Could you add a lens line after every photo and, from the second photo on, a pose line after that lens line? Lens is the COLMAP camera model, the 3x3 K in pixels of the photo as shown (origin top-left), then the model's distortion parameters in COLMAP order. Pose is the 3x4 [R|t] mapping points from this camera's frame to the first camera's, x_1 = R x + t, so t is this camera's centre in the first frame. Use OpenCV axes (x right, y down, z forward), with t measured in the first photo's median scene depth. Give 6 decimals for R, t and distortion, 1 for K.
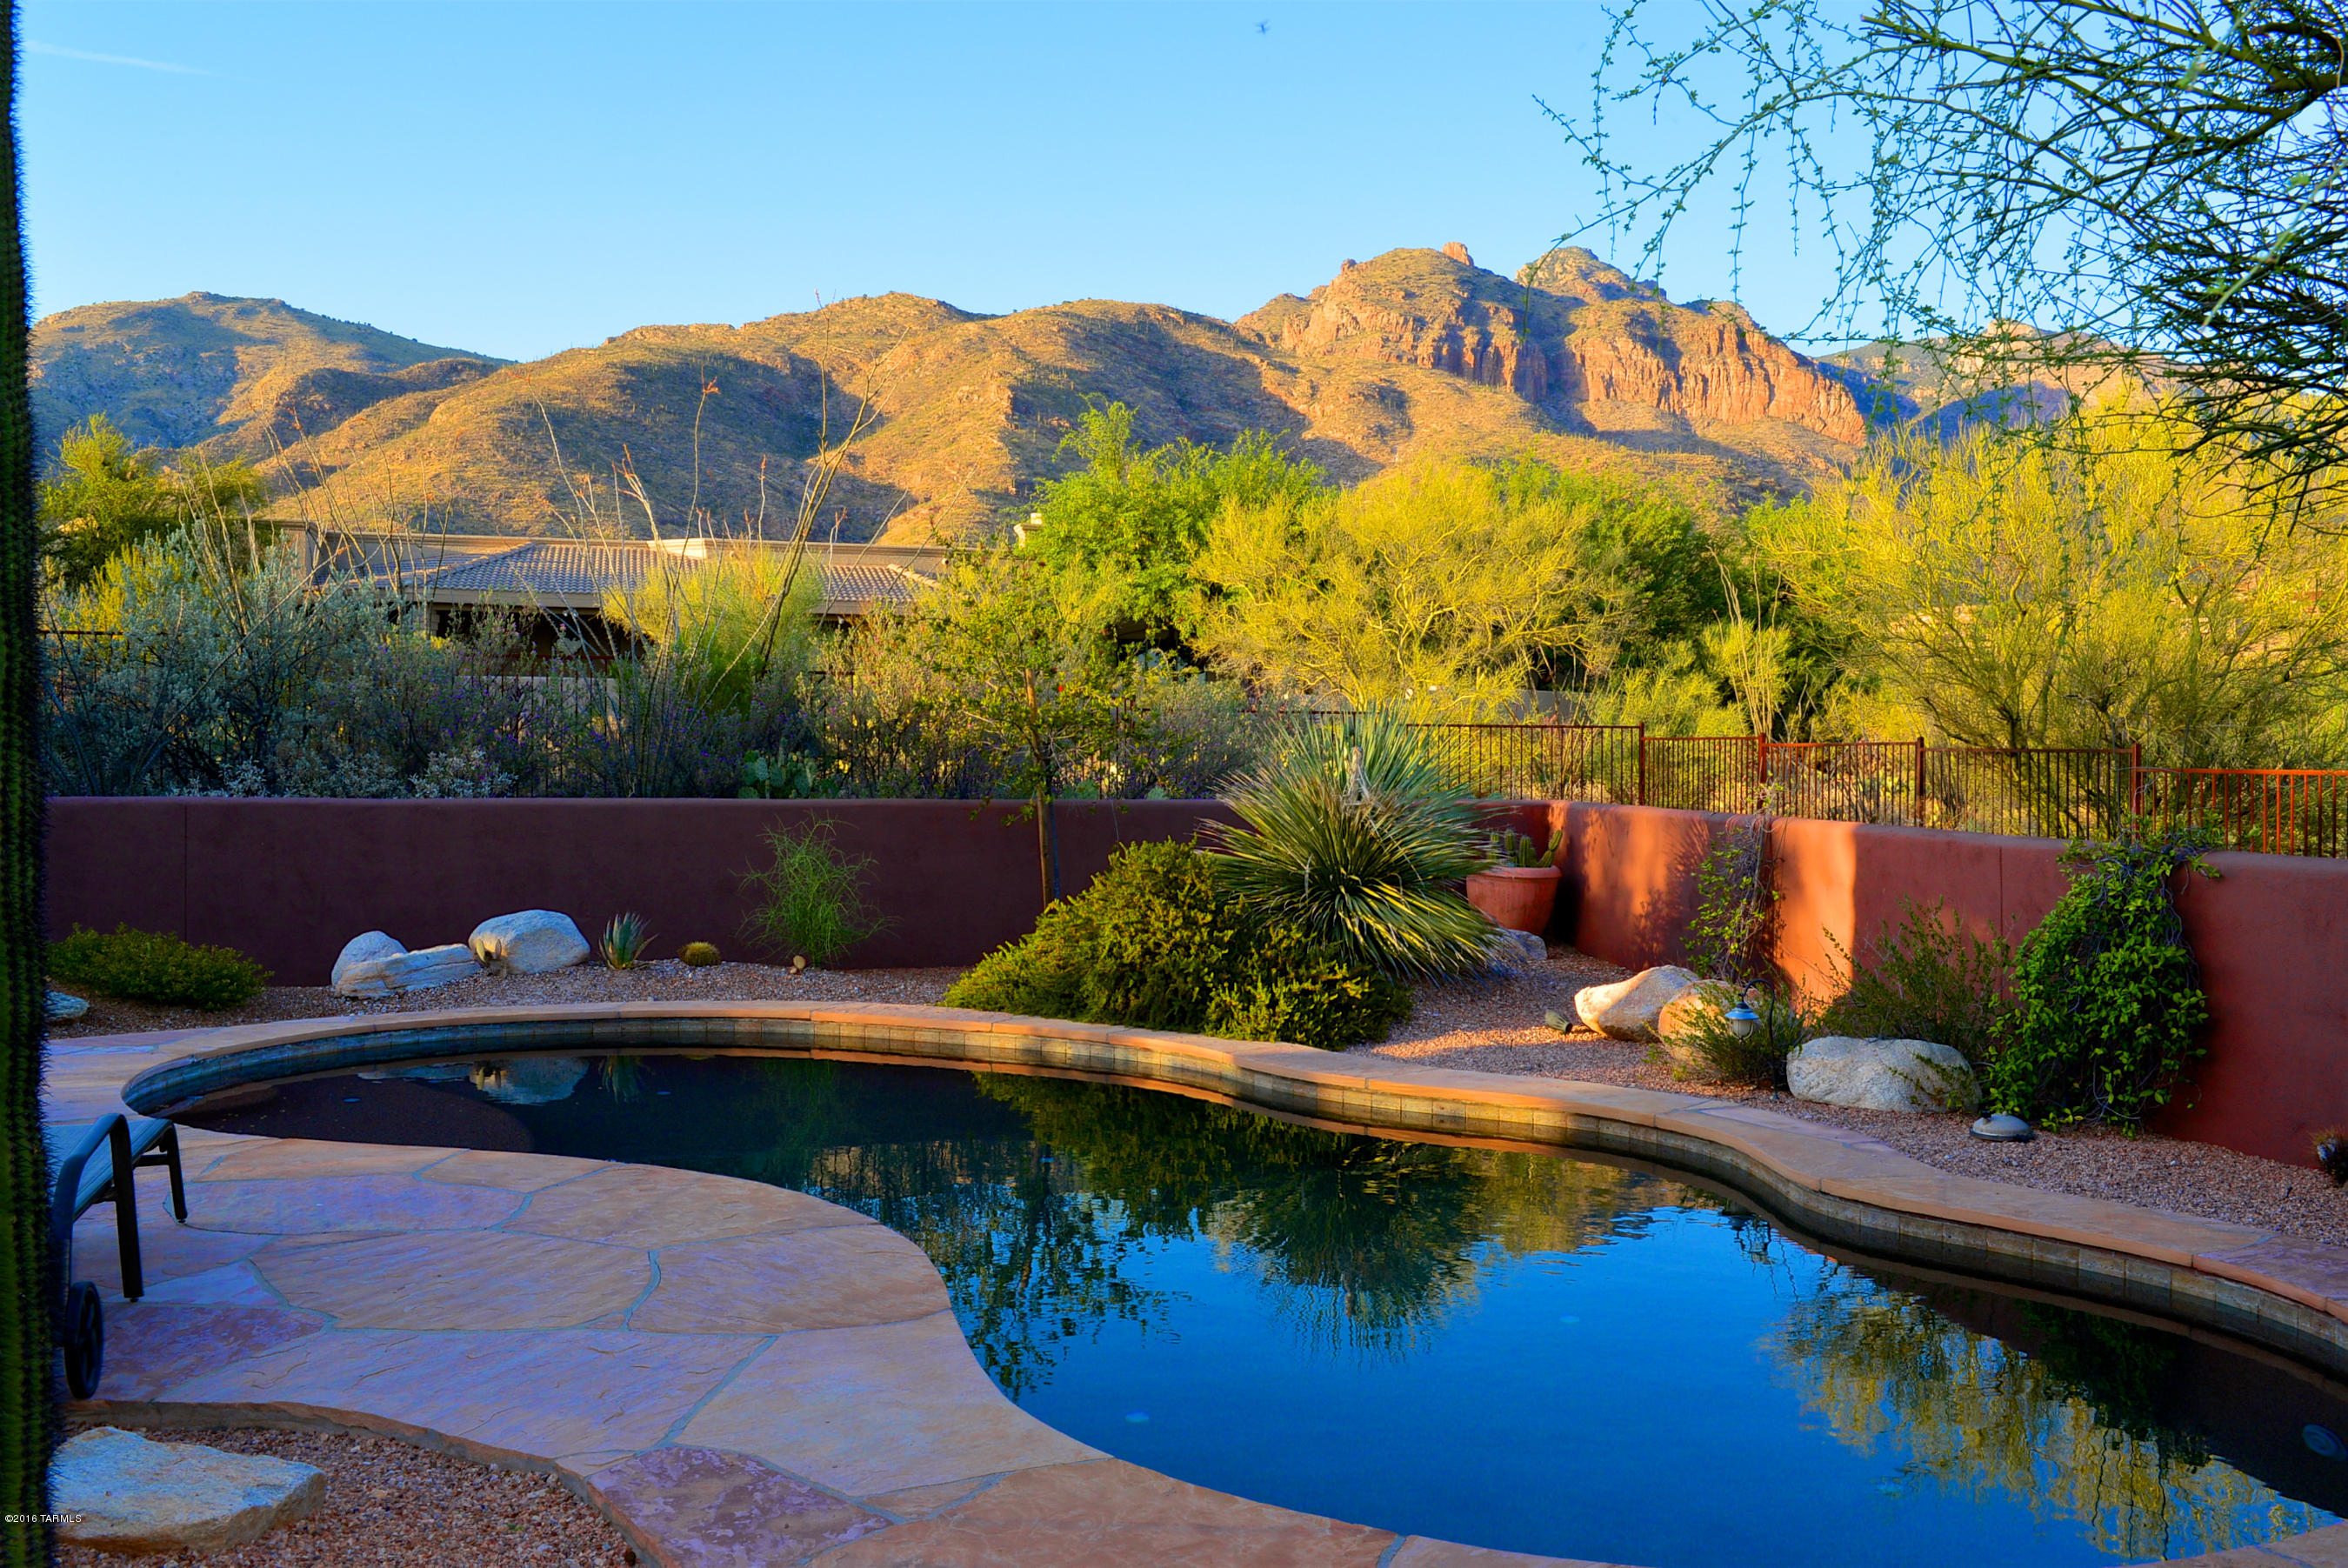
lens RADIAL K [[2137.7, 0, 1173.6], [0, 2137.7, 779.5], [0, 0, 1]] dist [-0.022551, 0.000000]
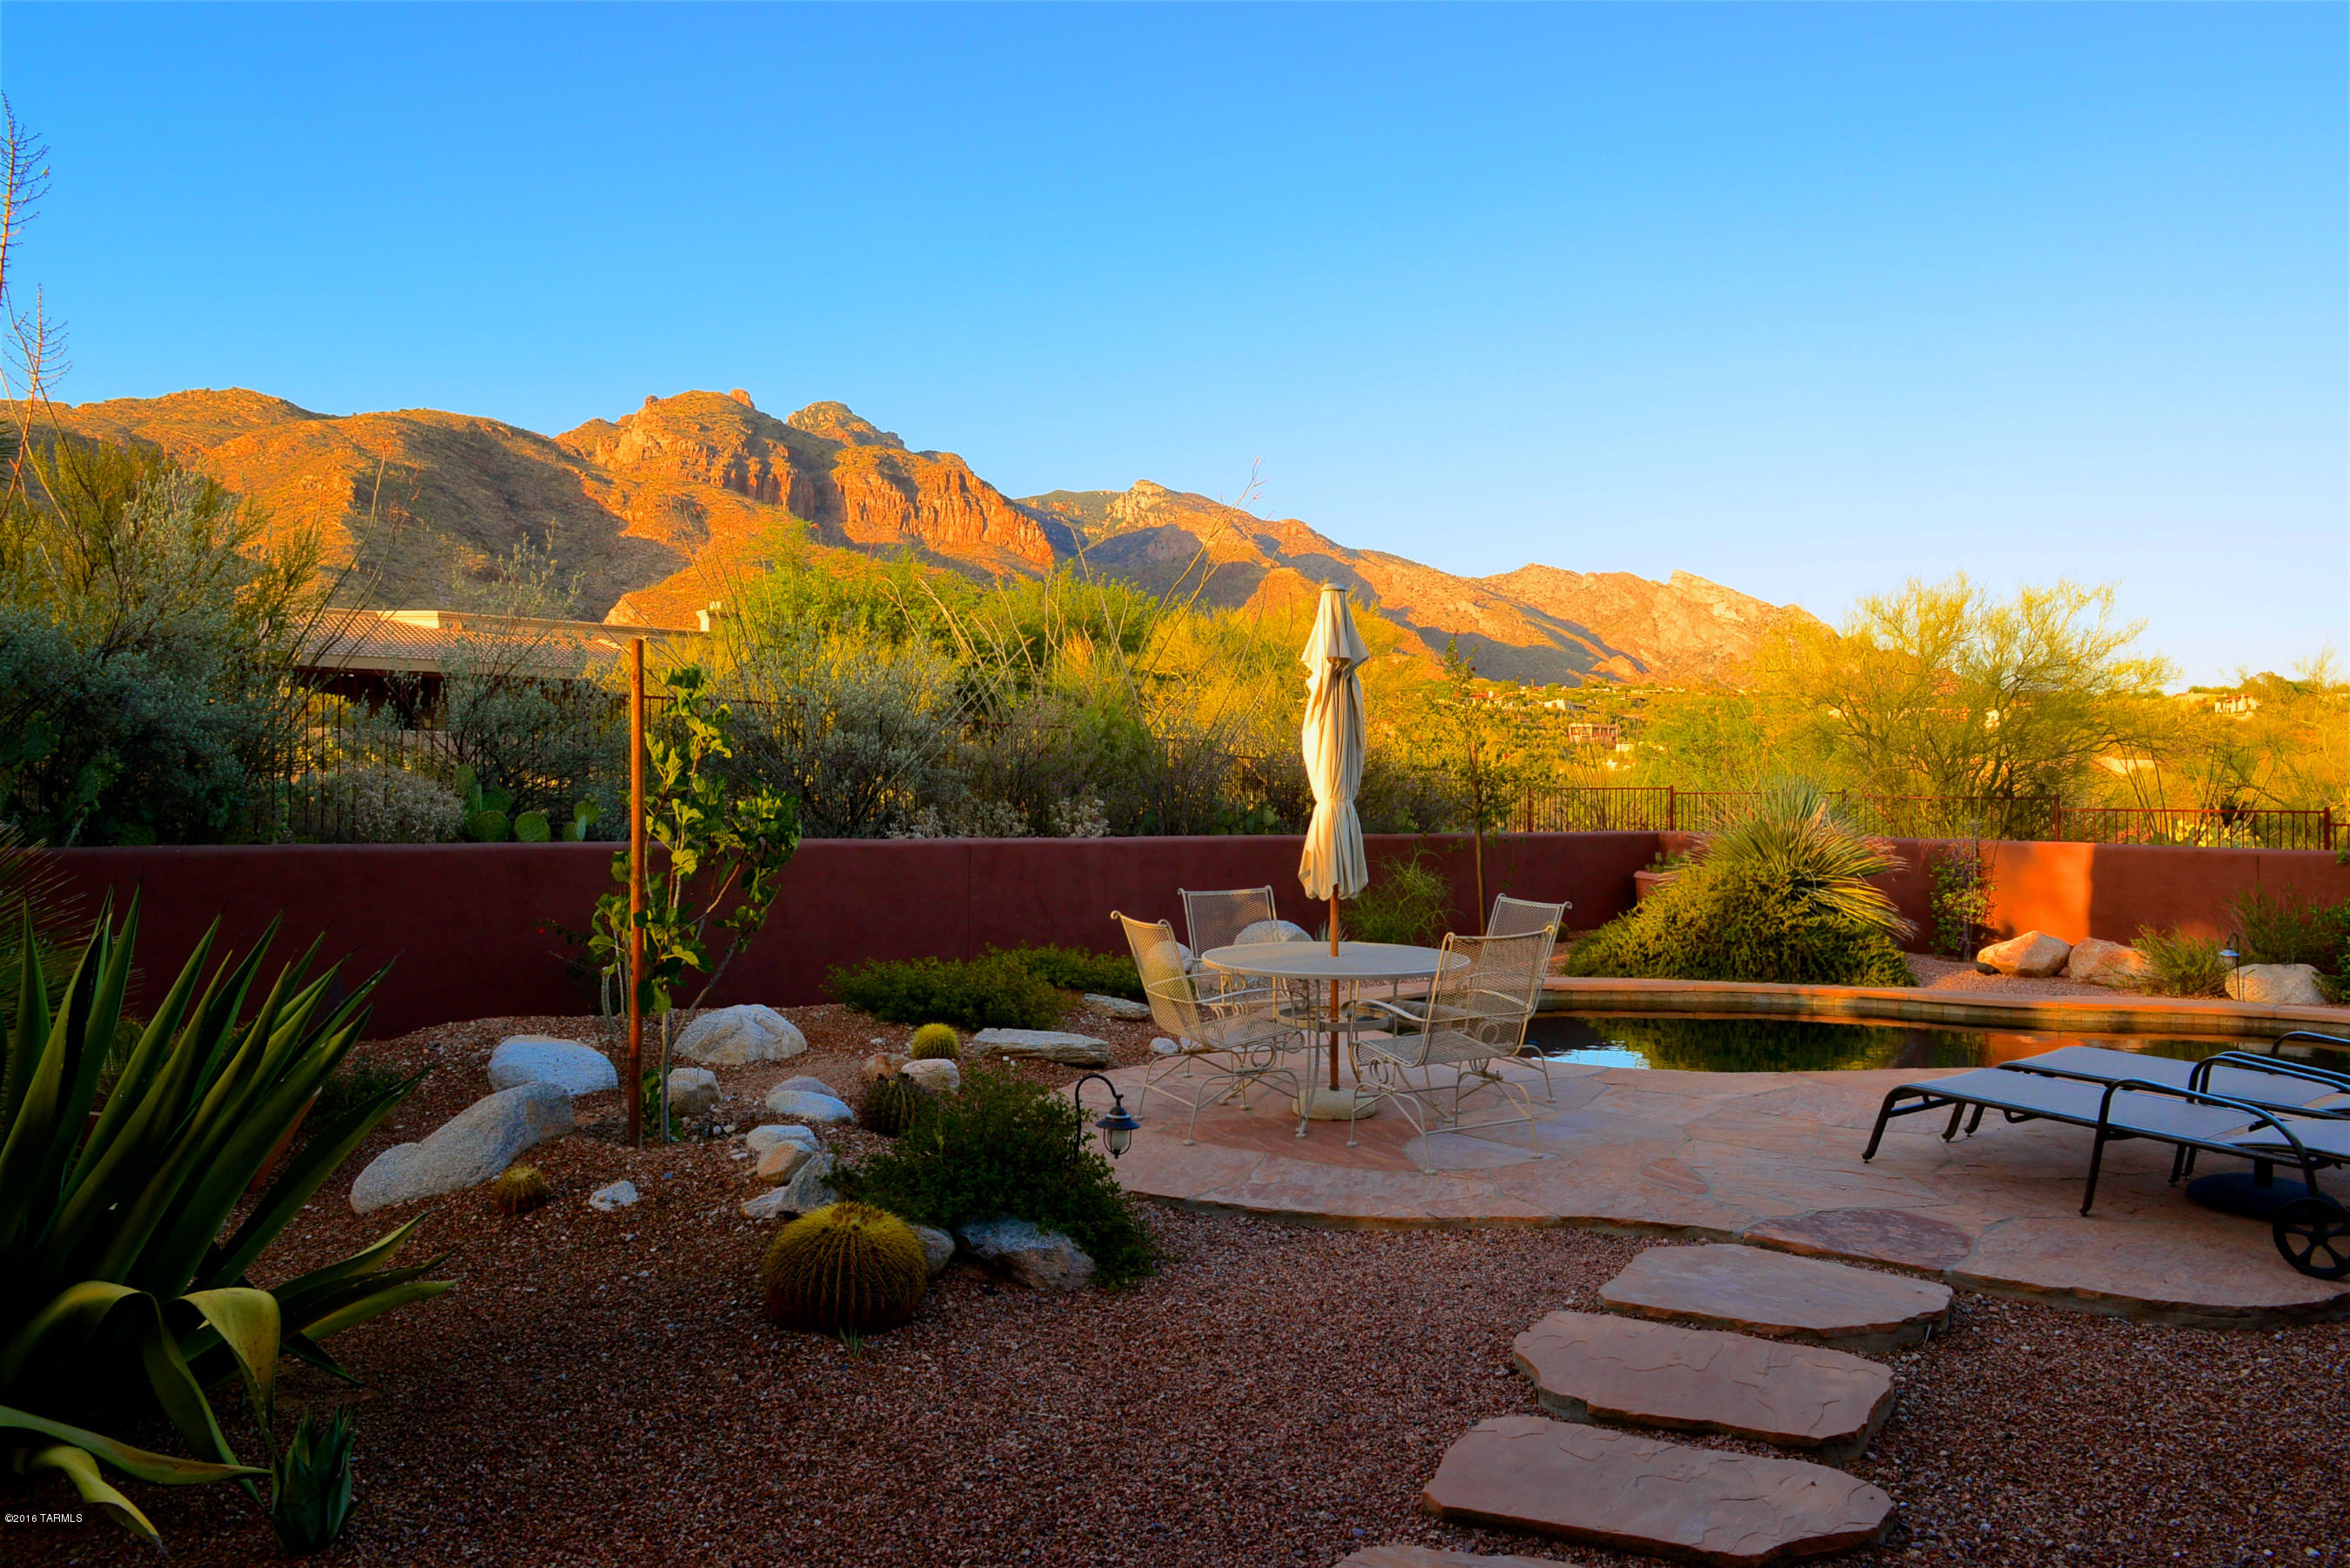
lens RADIAL K [[1644.1, 0, 1173.7], [0, 1644.1, 800.8], [0, 0, 1]] dist [-0.021395, -0.000684]
pose [[0.921642, -0.001043, 0.388040, -0.252583], [0.003646, 0.999976, -0.005973, -0.003018], [-0.388024, 0.006920, 0.921623, 0.022657]]
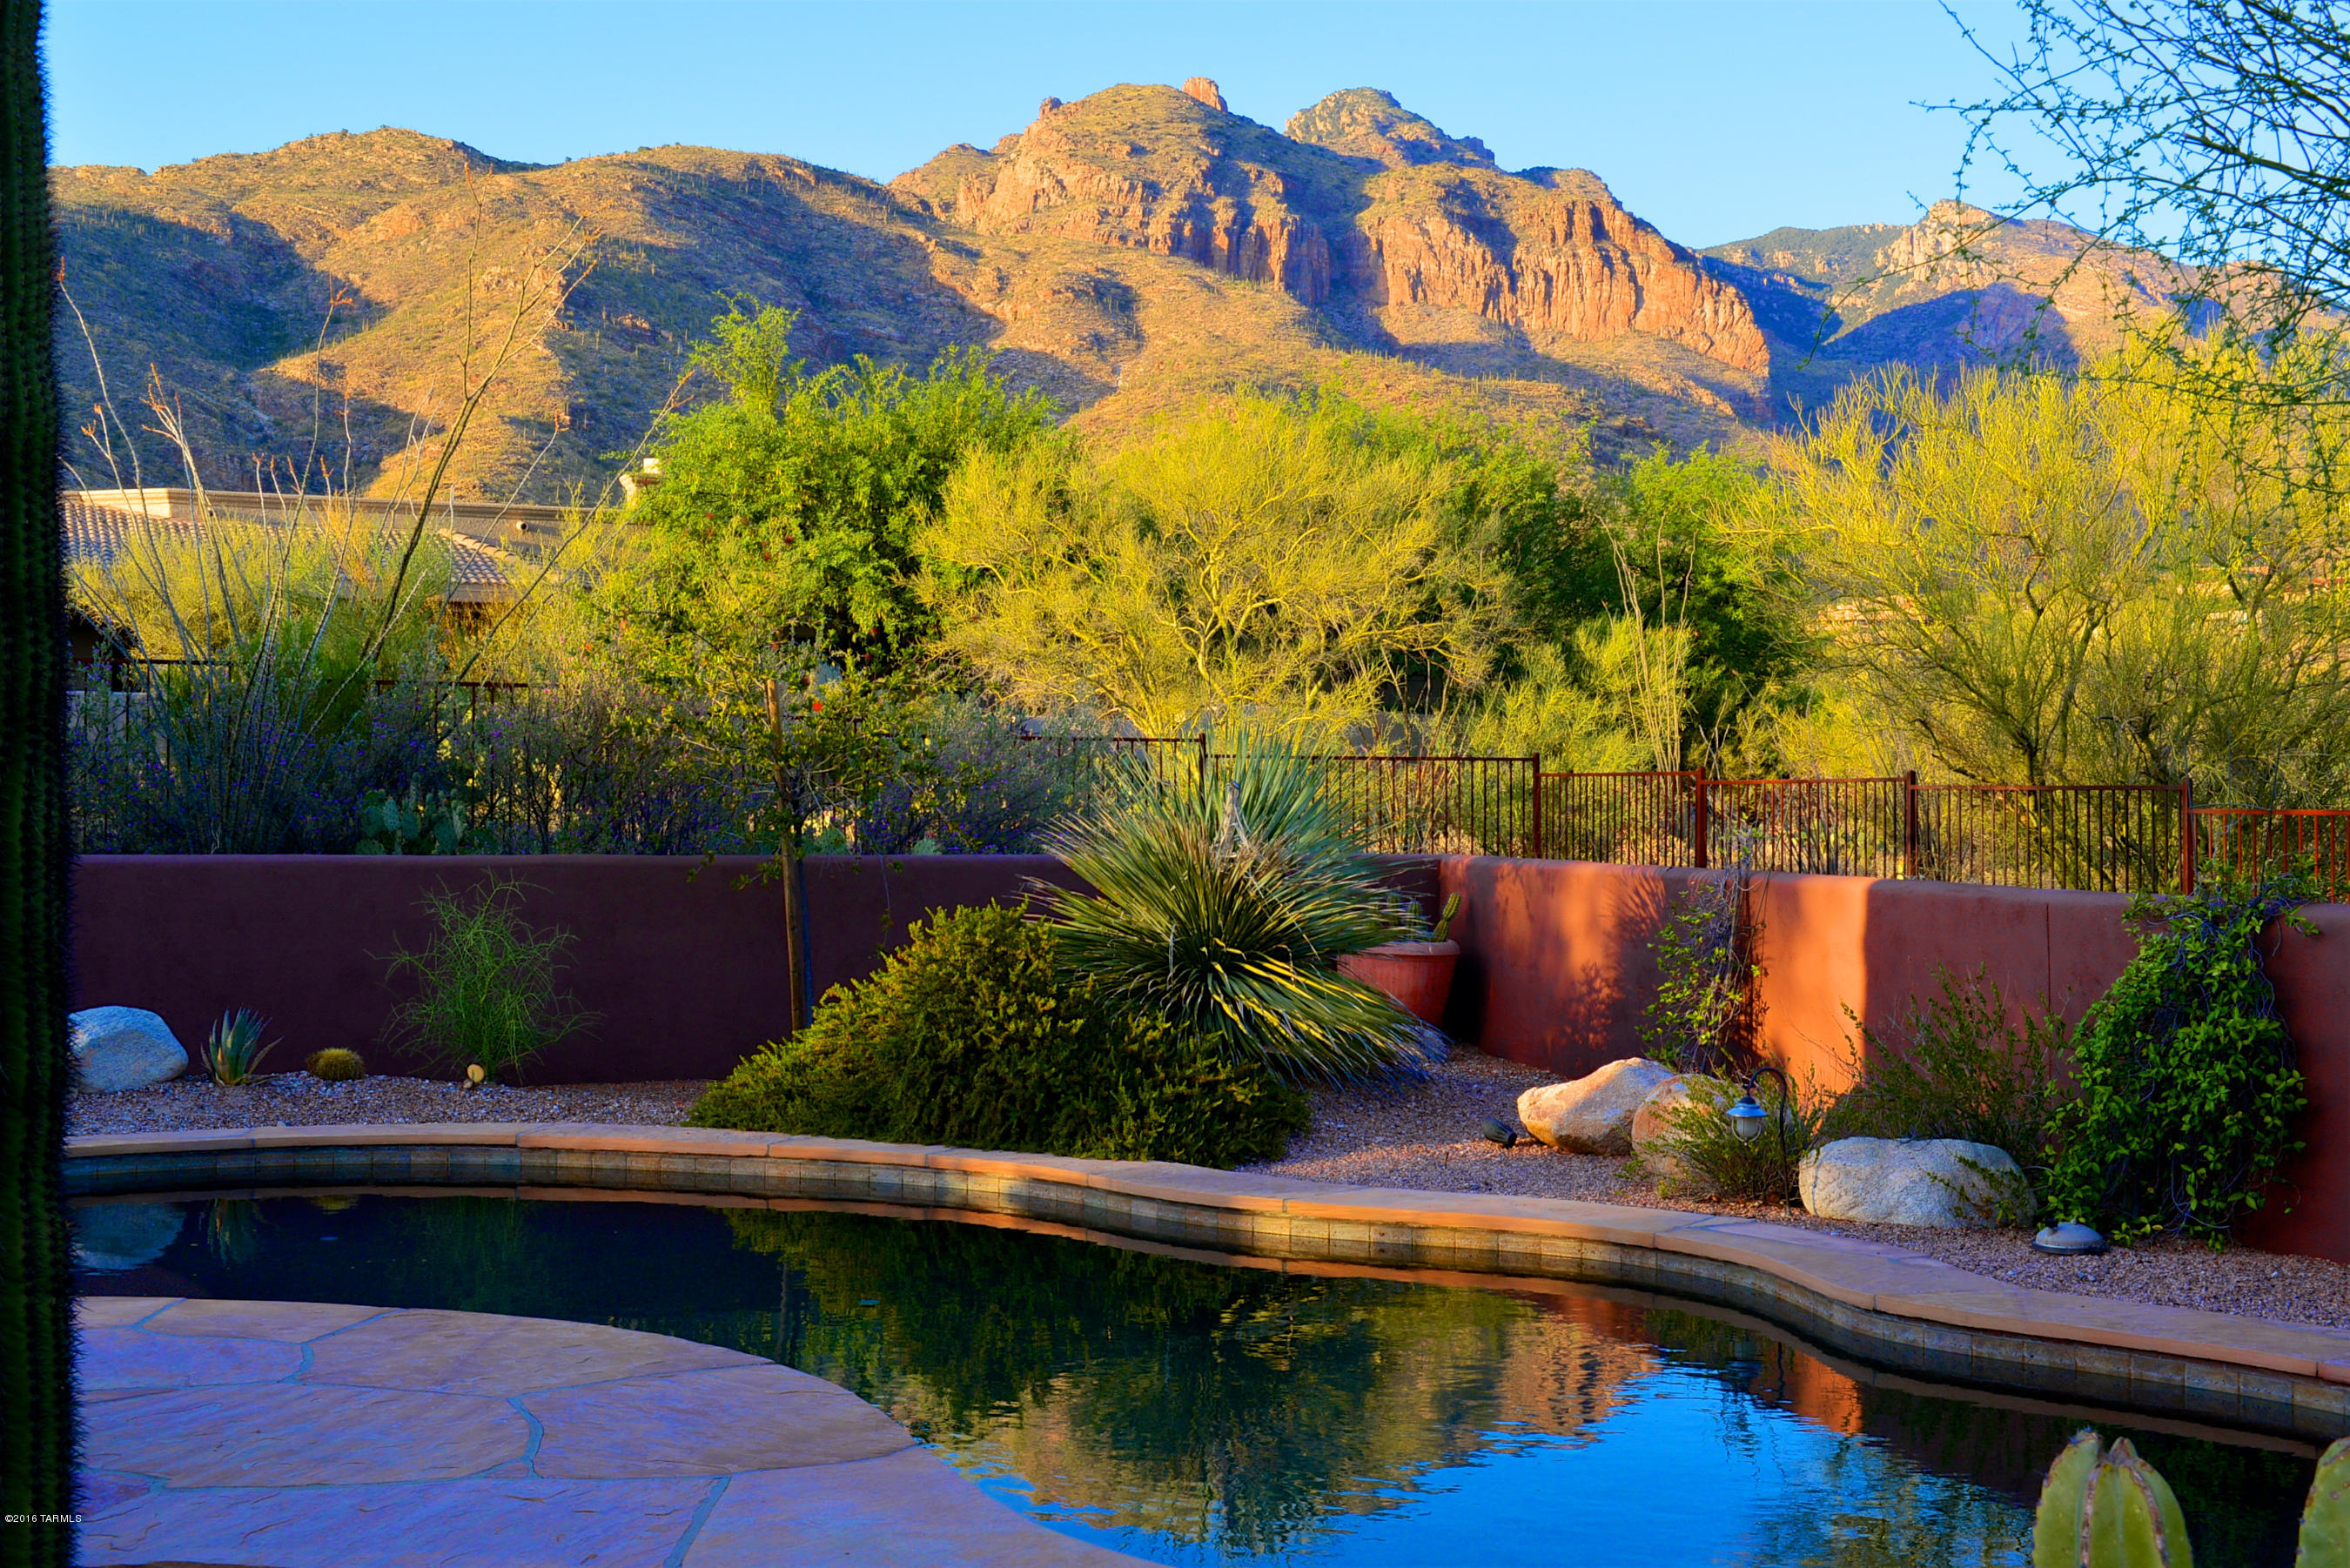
lens RADIAL K [[3057.6, 0, 1178.6], [0, 3057.6, 778.9], [0, 0, 1]] dist [0.006401, 0.000000]
pose [[0.992370, -0.000749, 0.123292, -0.021395], [0.003110, 0.999815, -0.018959, 0.001362], [-0.123256, 0.019198, 0.992189, -0.029490]]
